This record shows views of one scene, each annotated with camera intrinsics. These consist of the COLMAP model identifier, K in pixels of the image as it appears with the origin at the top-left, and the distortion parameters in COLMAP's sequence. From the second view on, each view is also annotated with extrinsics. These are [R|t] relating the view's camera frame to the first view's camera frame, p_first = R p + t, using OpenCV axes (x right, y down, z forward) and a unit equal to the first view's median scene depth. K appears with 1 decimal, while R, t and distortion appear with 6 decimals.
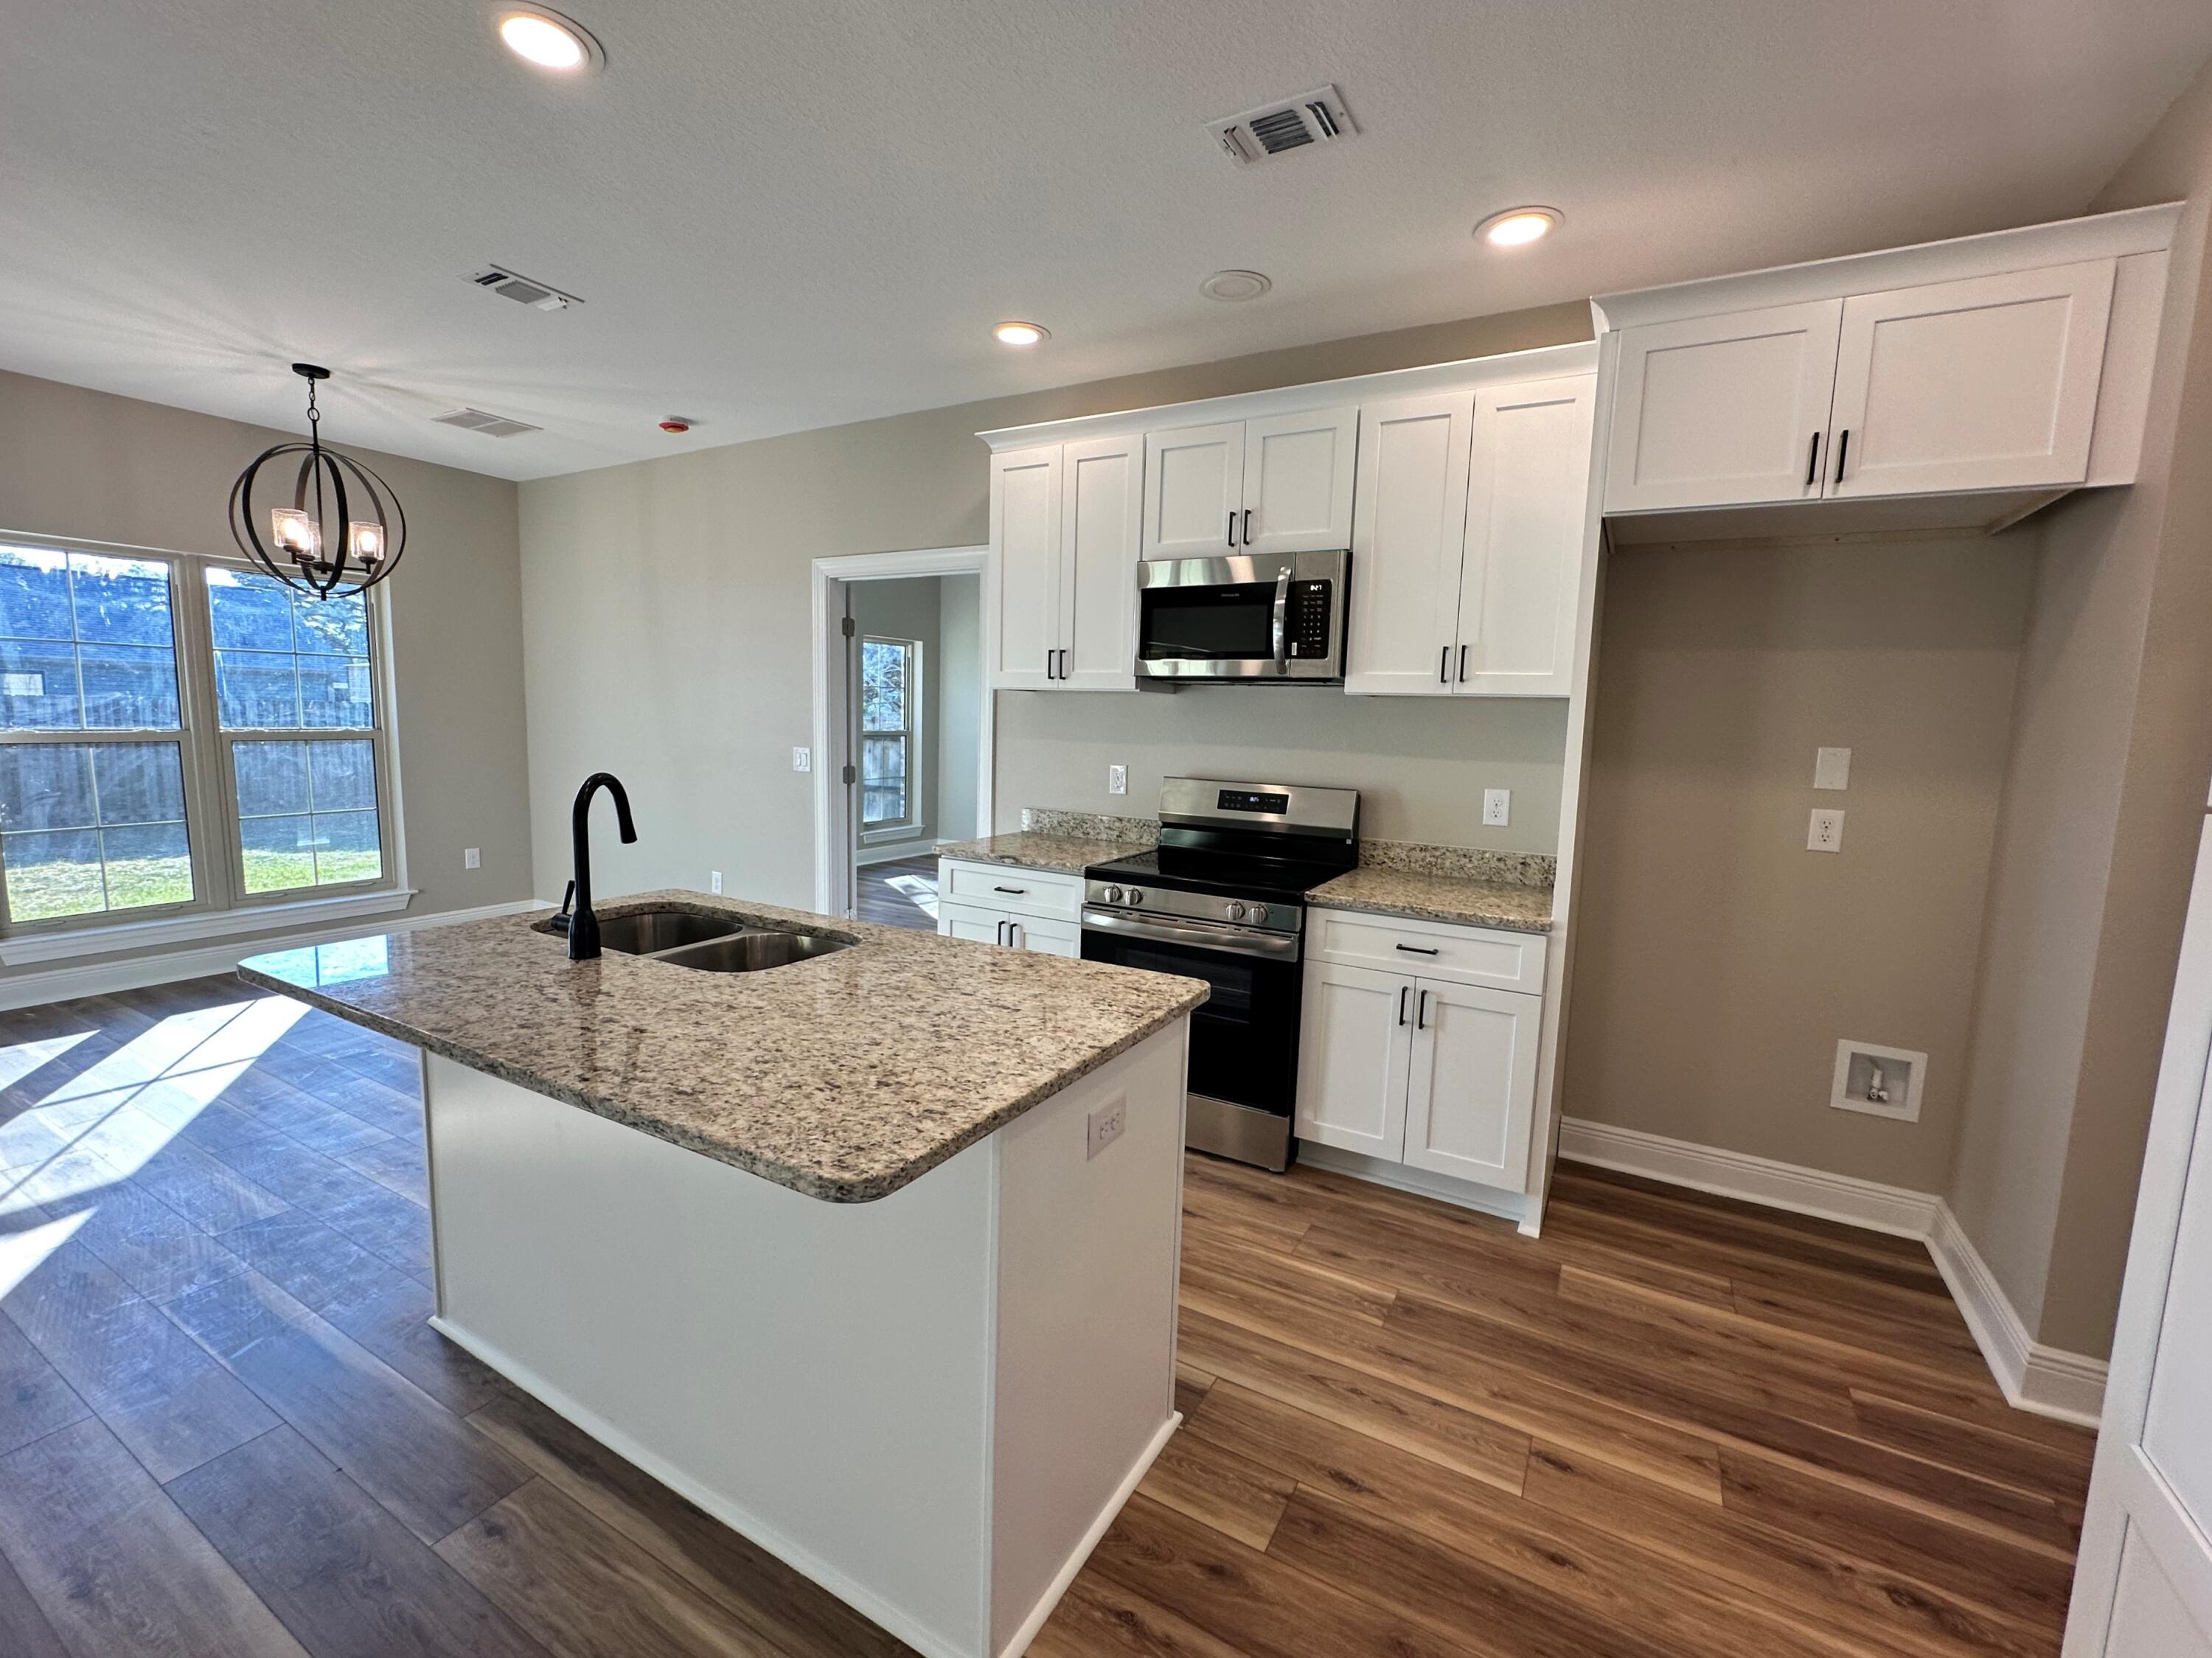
lens RADIAL K [[946.6, 0, 1106.0], [0, 946.6, 829.0], [0, 0, 1]] dist [-0.001495, 0.000432]
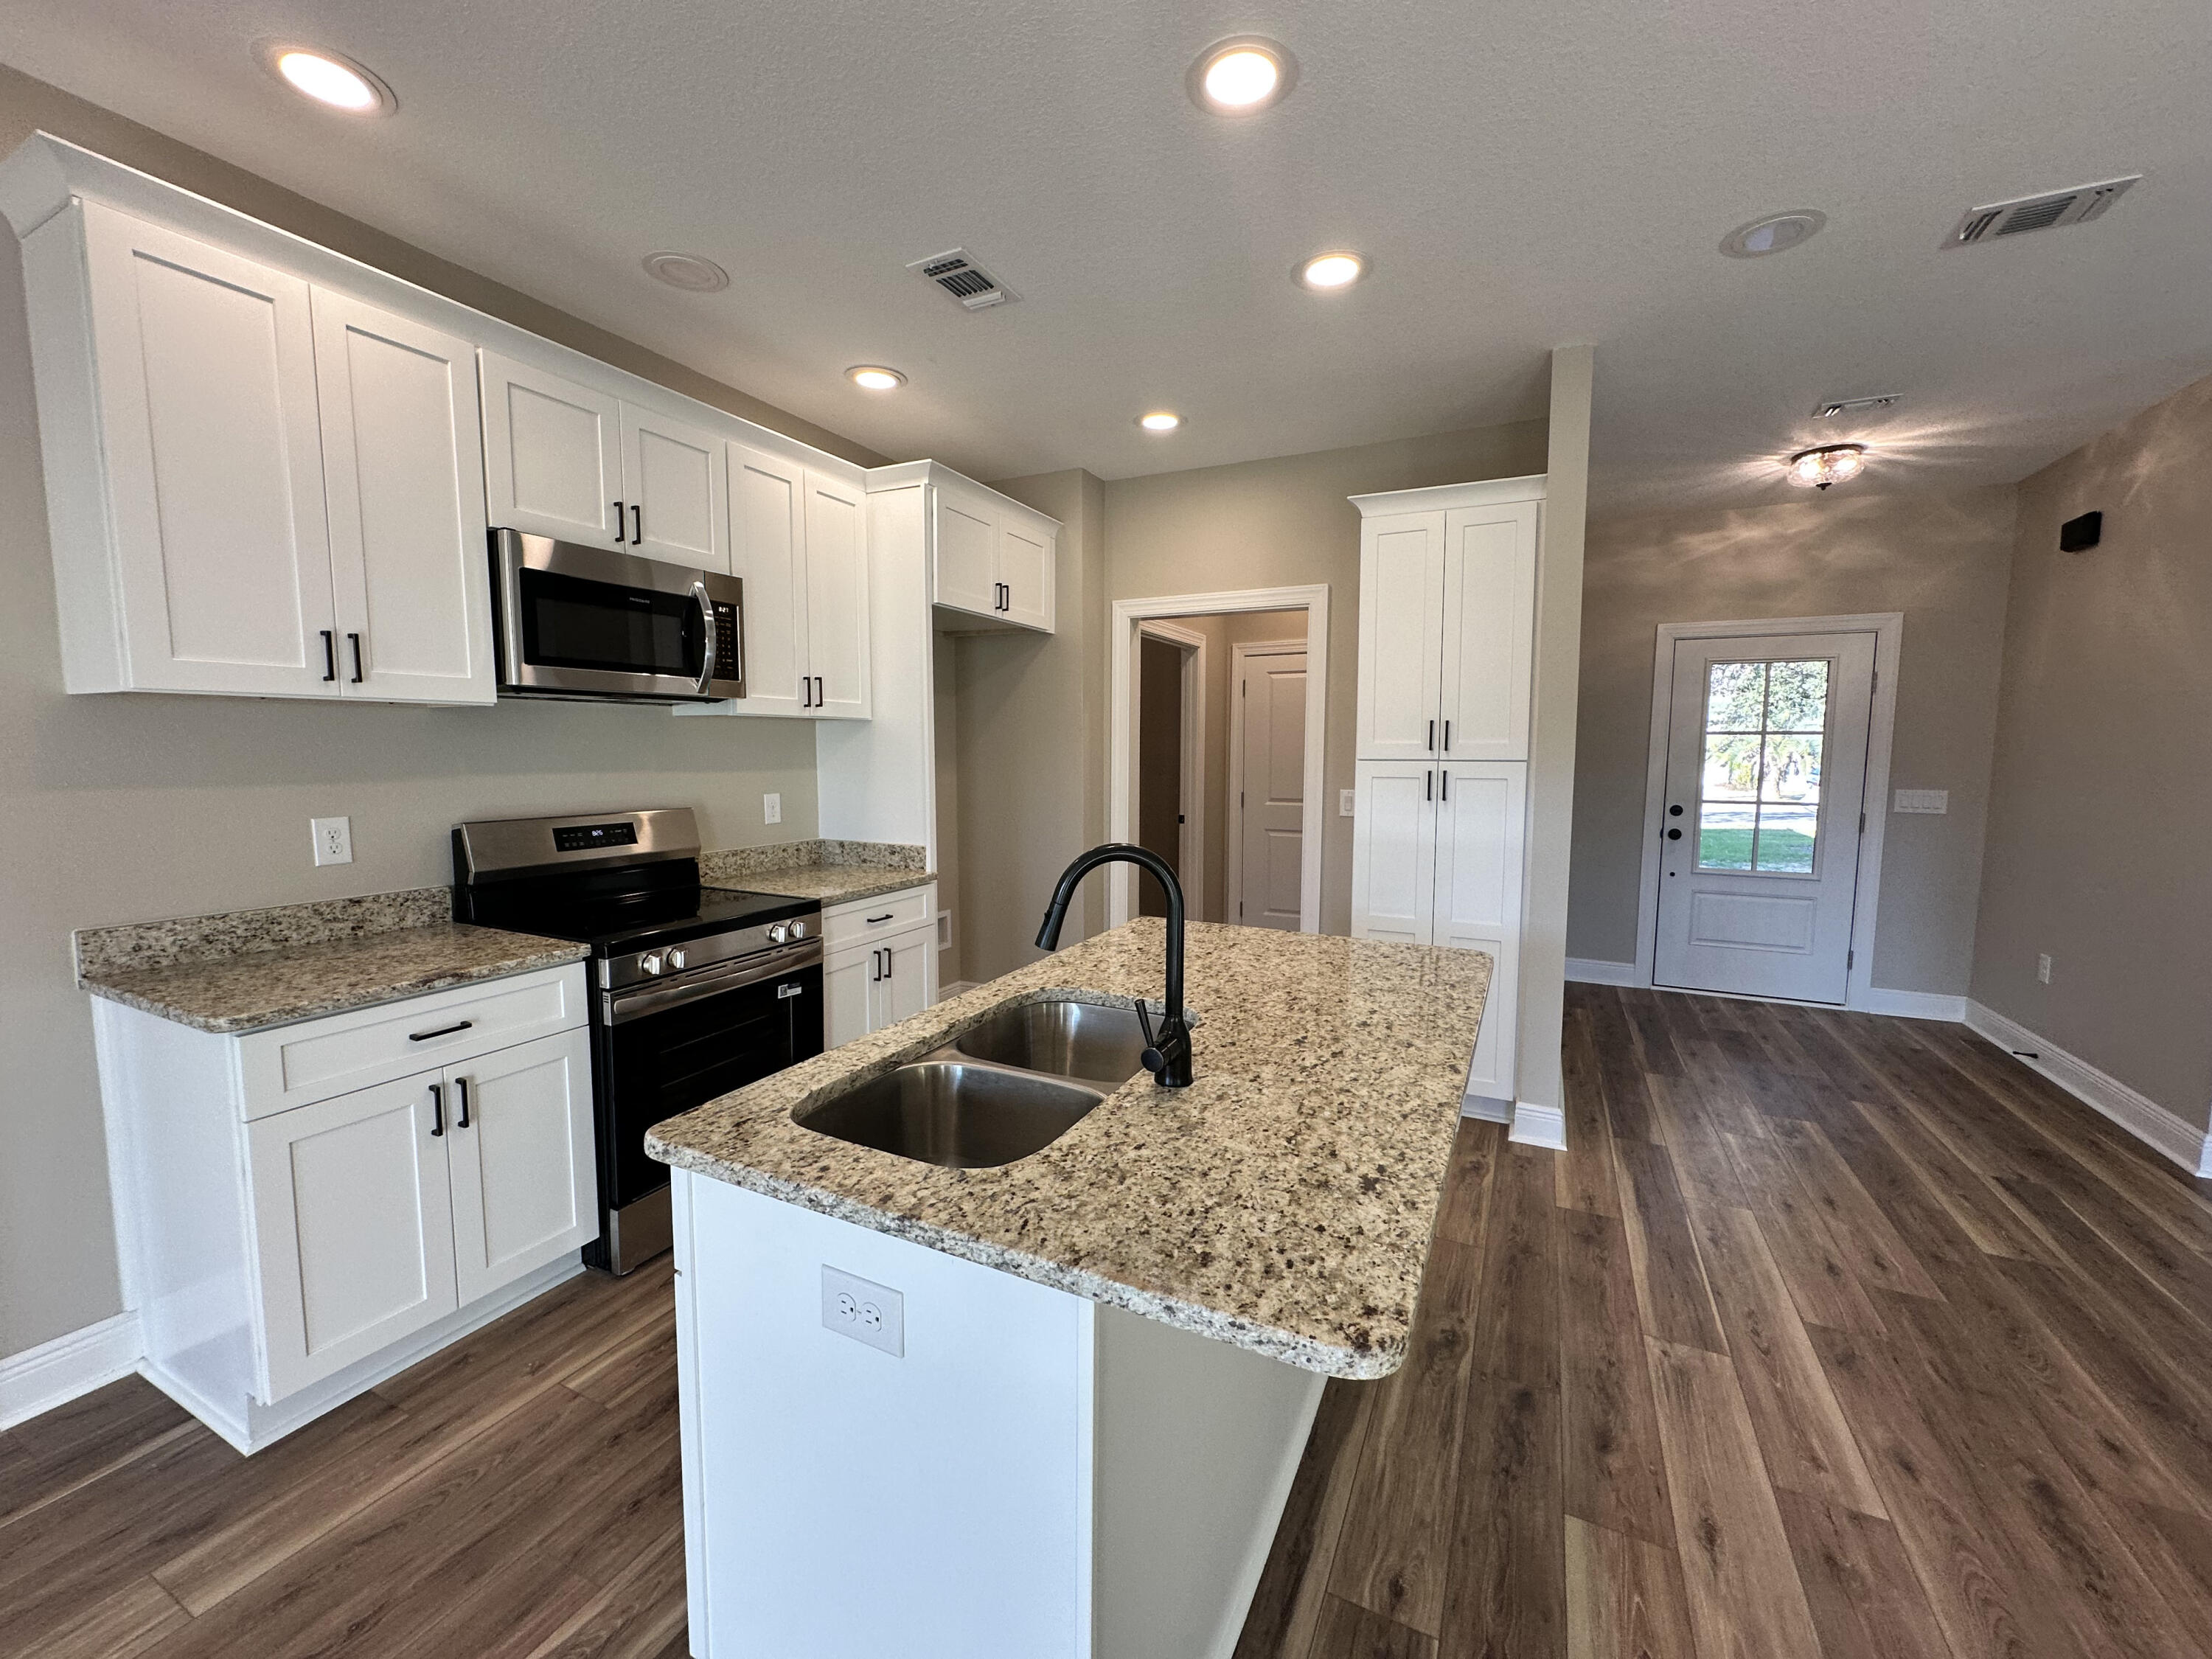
lens RADIAL K [[876.9, 0, 1106.0], [0, 876.9, 829.5], [0, 0, 1]] dist [-0.002254, -0.000359]
pose [[-0.058496, -0.125726, 0.990339, -0.706194], [0.111582, 0.984998, 0.131639, -0.093925], [-0.992032, 0.118204, -0.043590, 0.615042]]
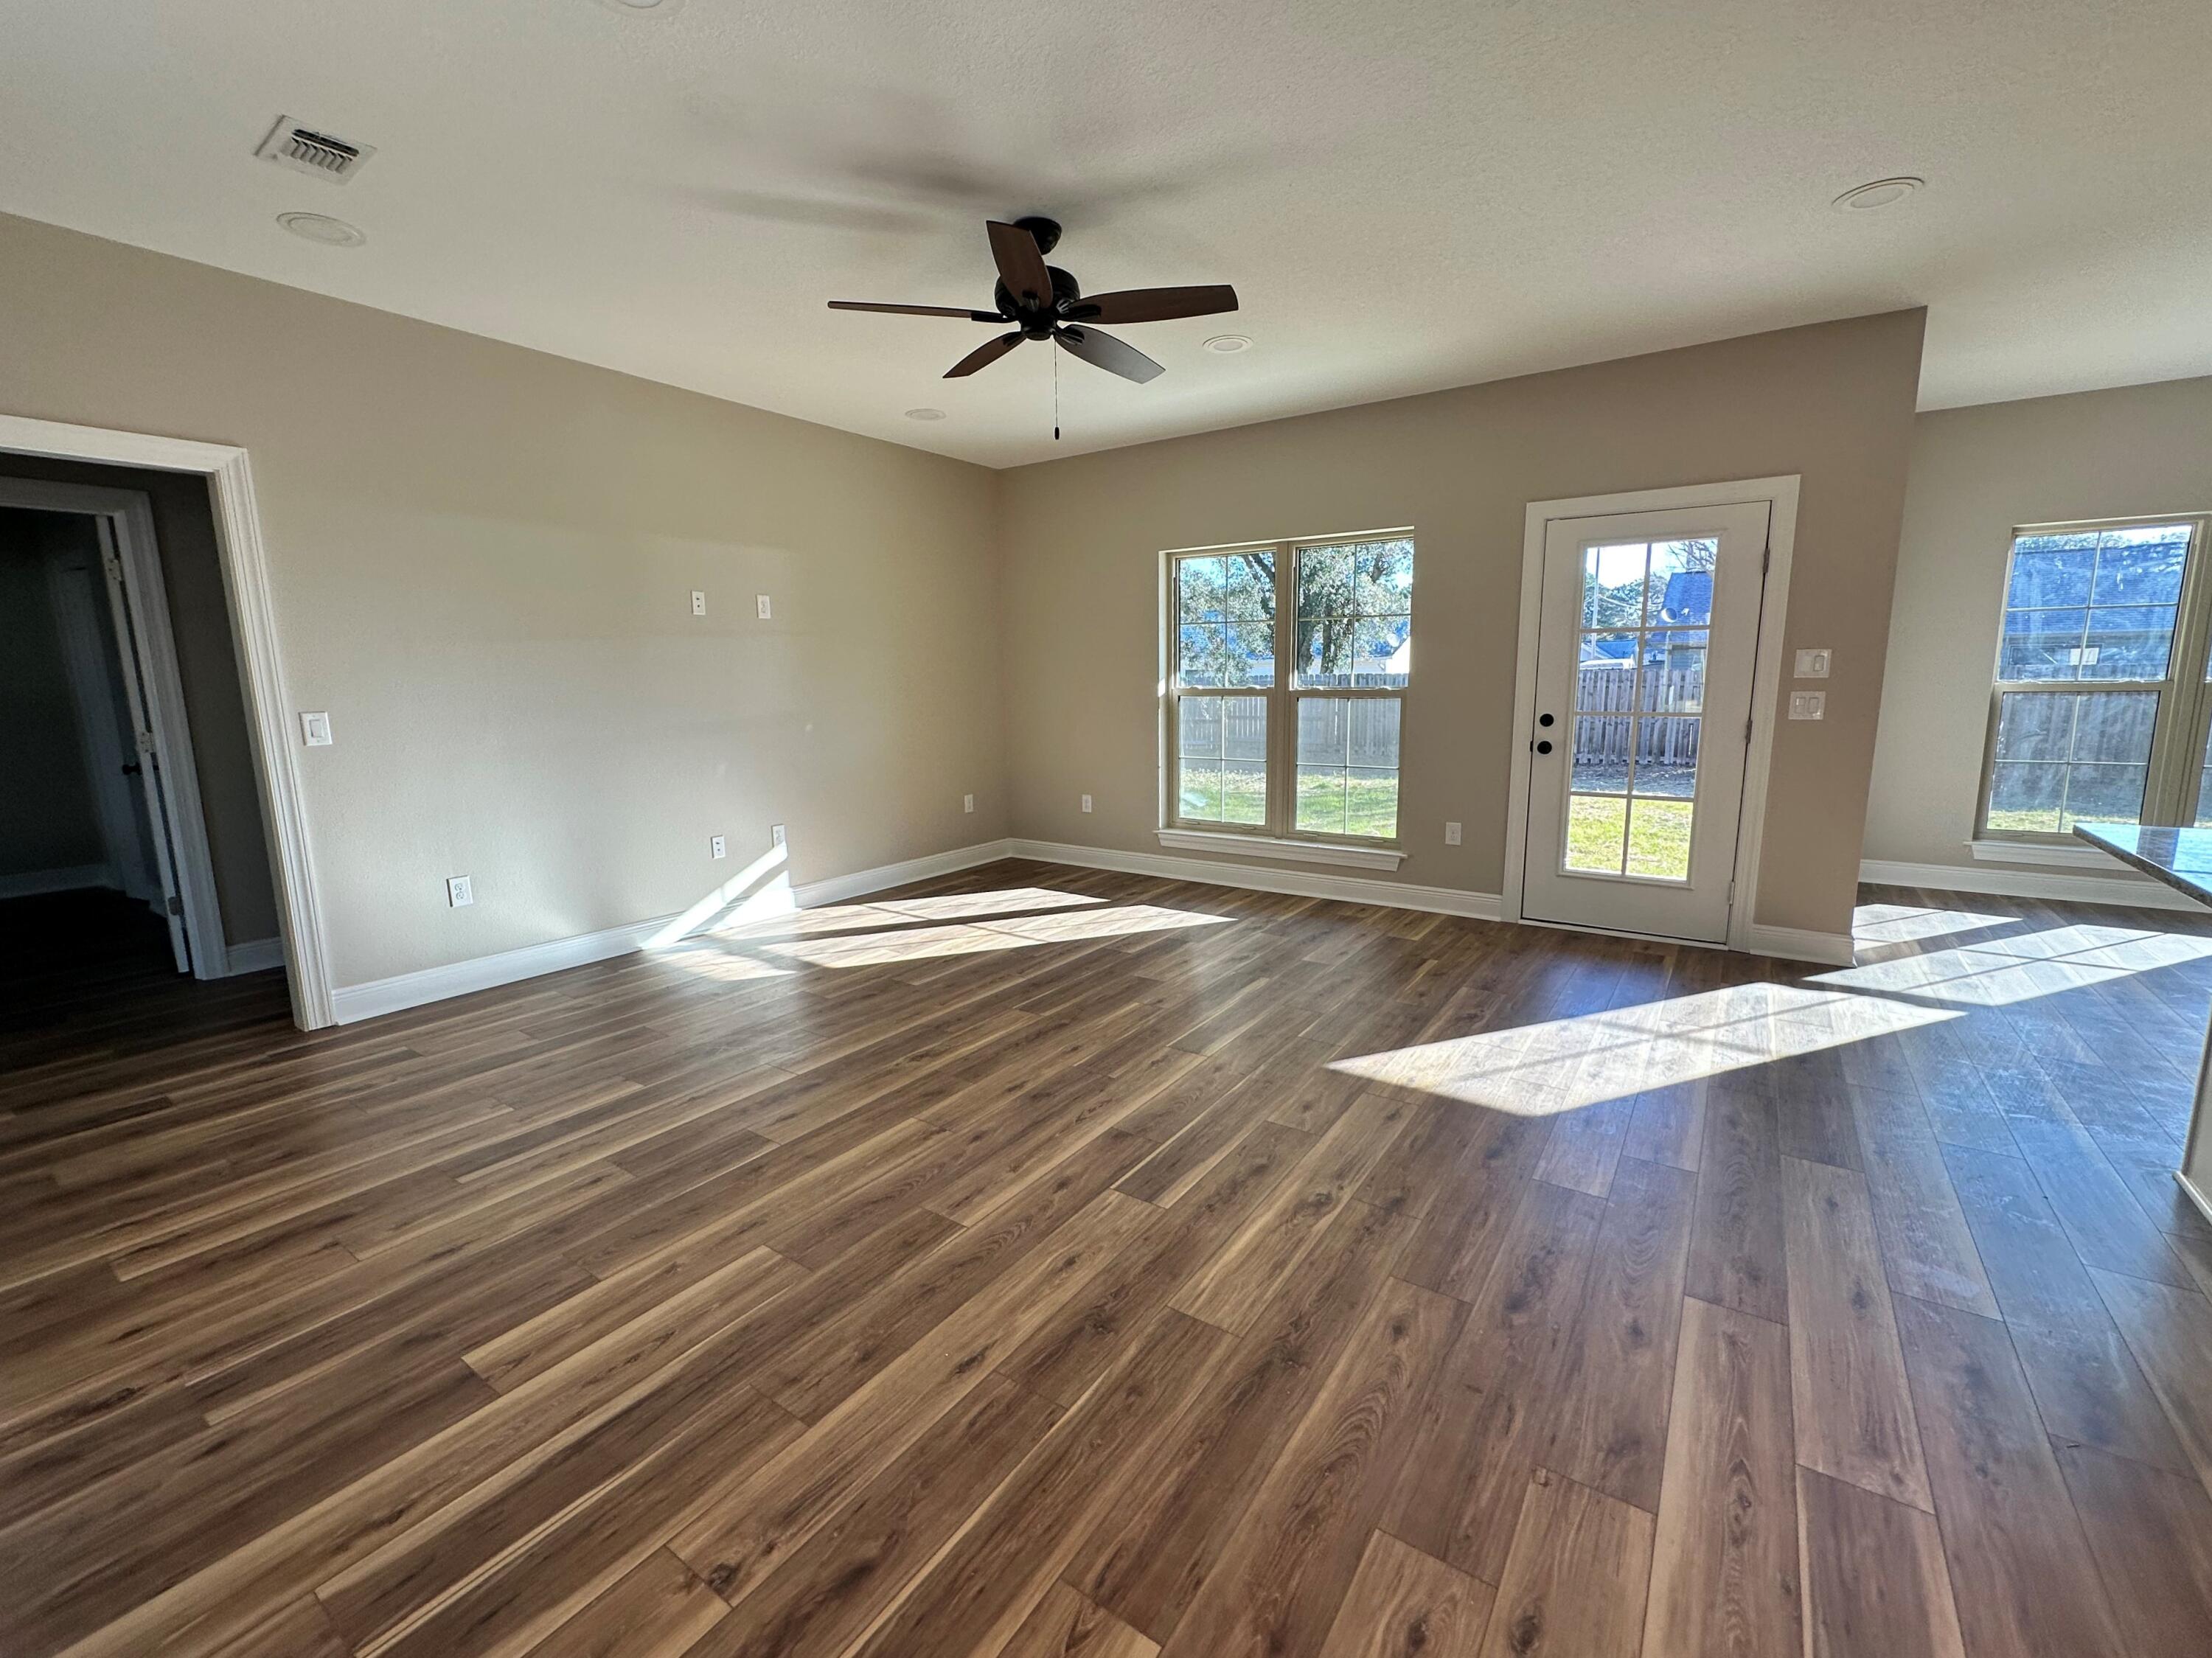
lens RADIAL K [[930.0, 0, 1106.0], [0, 930.0, 829.0], [0, 0, 1]] dist [-0.002229, 0.000008]
pose [[-0.085245, 0.137029, -0.986892, 0.291996], [-0.107983, 0.983393, 0.145871, 0.056933], [0.990491, 0.119003, -0.069033, -0.165121]]
